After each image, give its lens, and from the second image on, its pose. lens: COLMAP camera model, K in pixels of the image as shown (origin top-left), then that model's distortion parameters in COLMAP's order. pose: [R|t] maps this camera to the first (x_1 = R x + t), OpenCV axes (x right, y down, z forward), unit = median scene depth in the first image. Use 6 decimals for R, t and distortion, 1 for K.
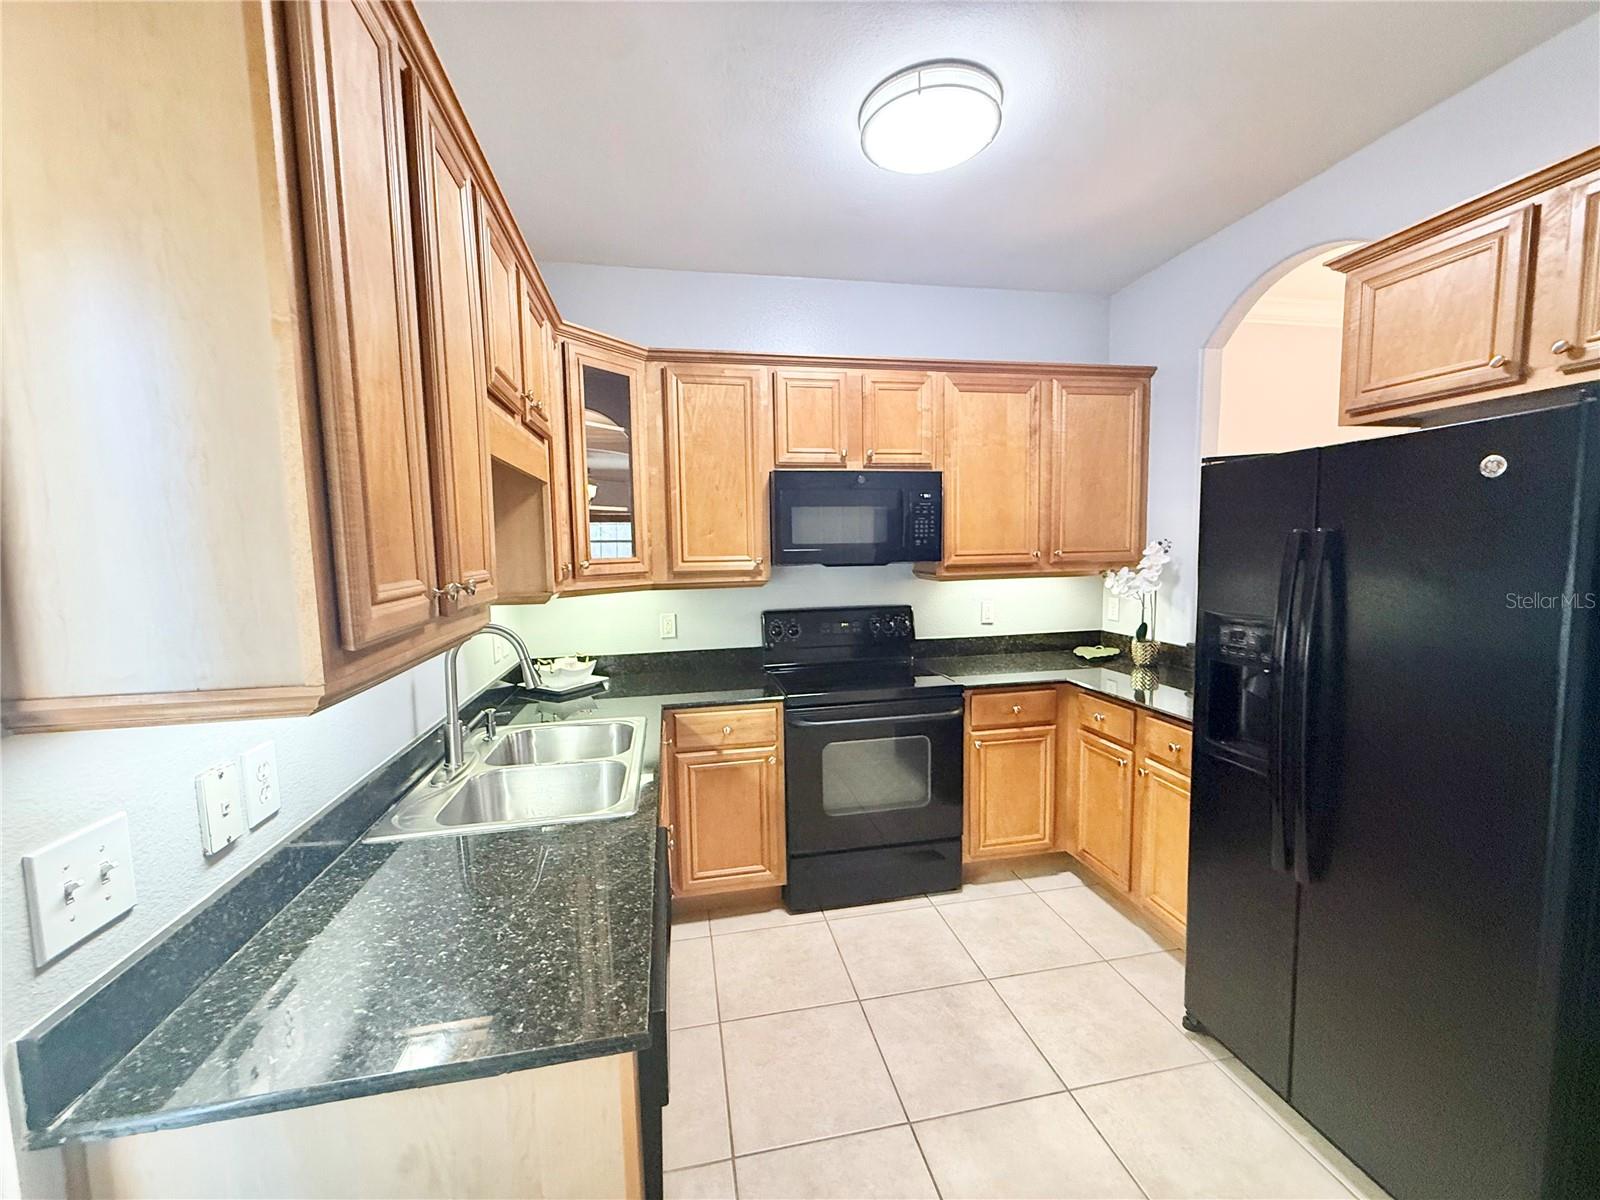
lens RADIAL K [[639.1, 0, 794.8], [0, 639.1, 601.6], [0, 0, 1]] dist [-0.000347, -0.000276]
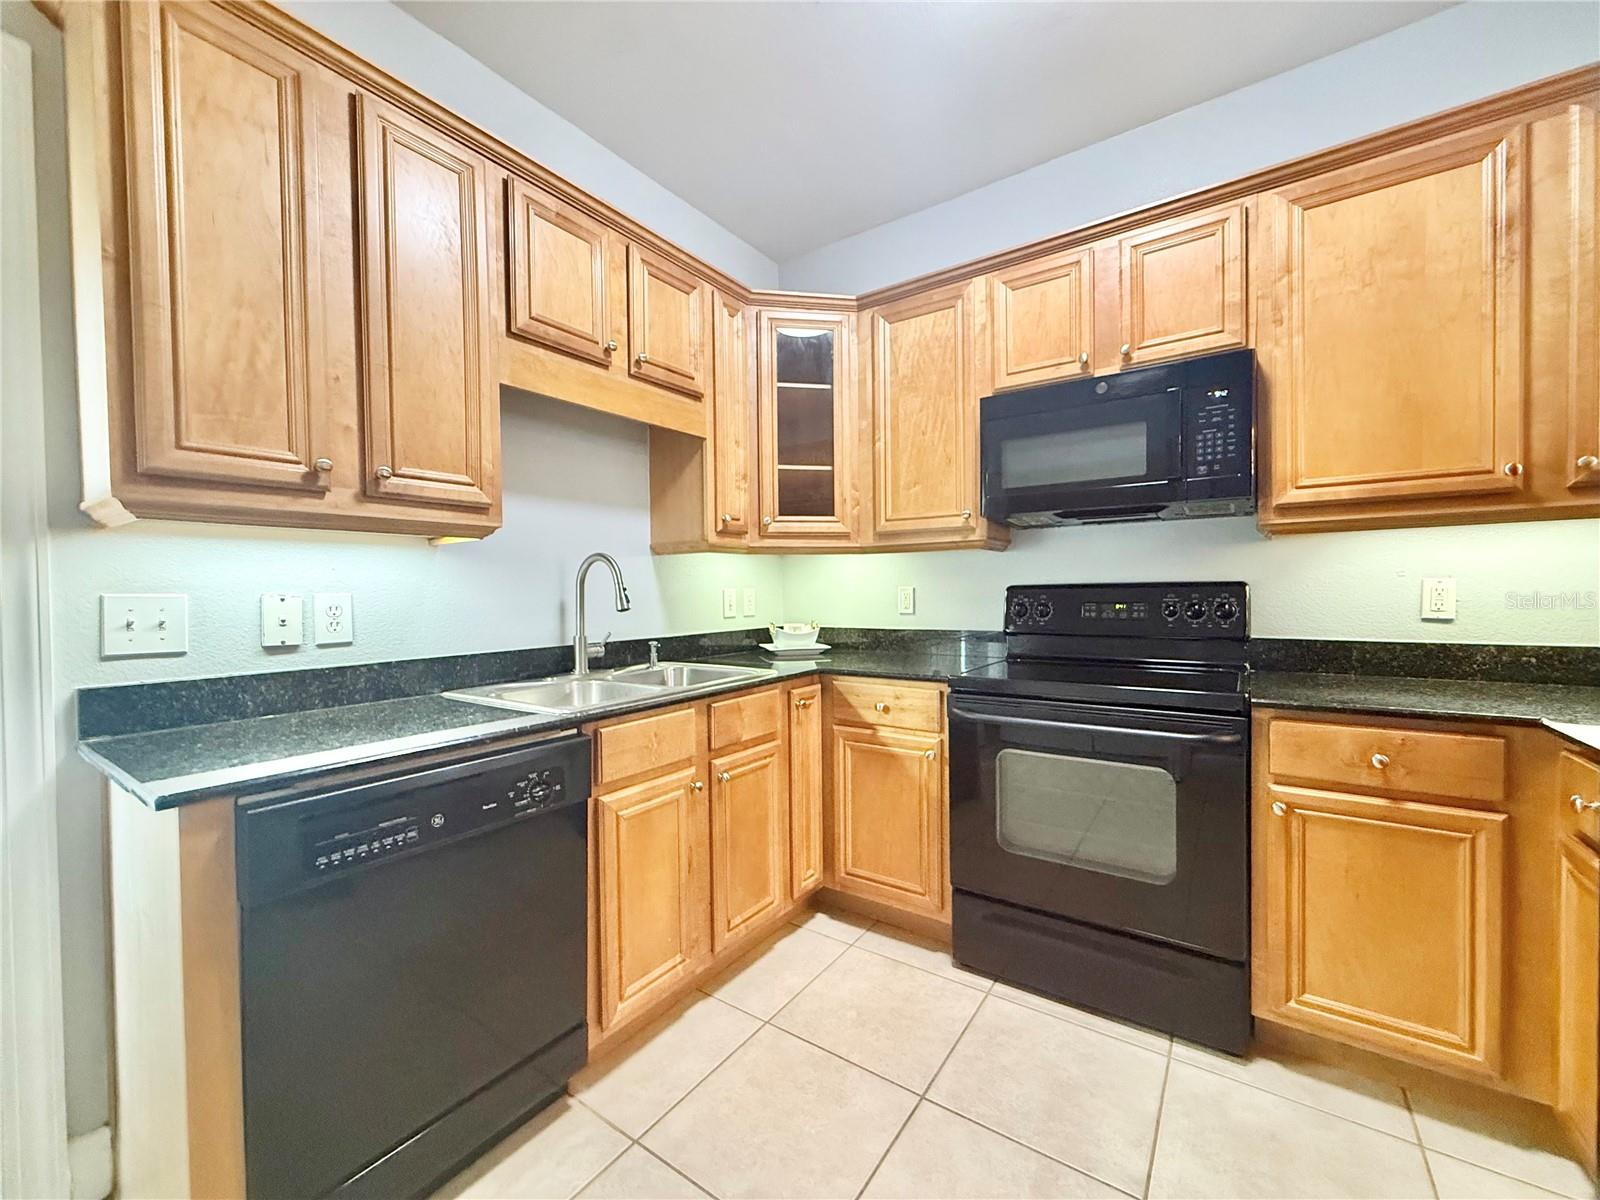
lens RADIAL K [[639.1, 0, 799.7], [0, 639.1, 602.7], [0, 0, 1]] dist [-0.000347, -0.000276]
pose [[0.693459, 0.023770, -0.720104, 0.386520], [-0.065614, 0.997386, -0.030263, 0.086897], [0.717502, 0.068235, 0.693206, 0.293370]]
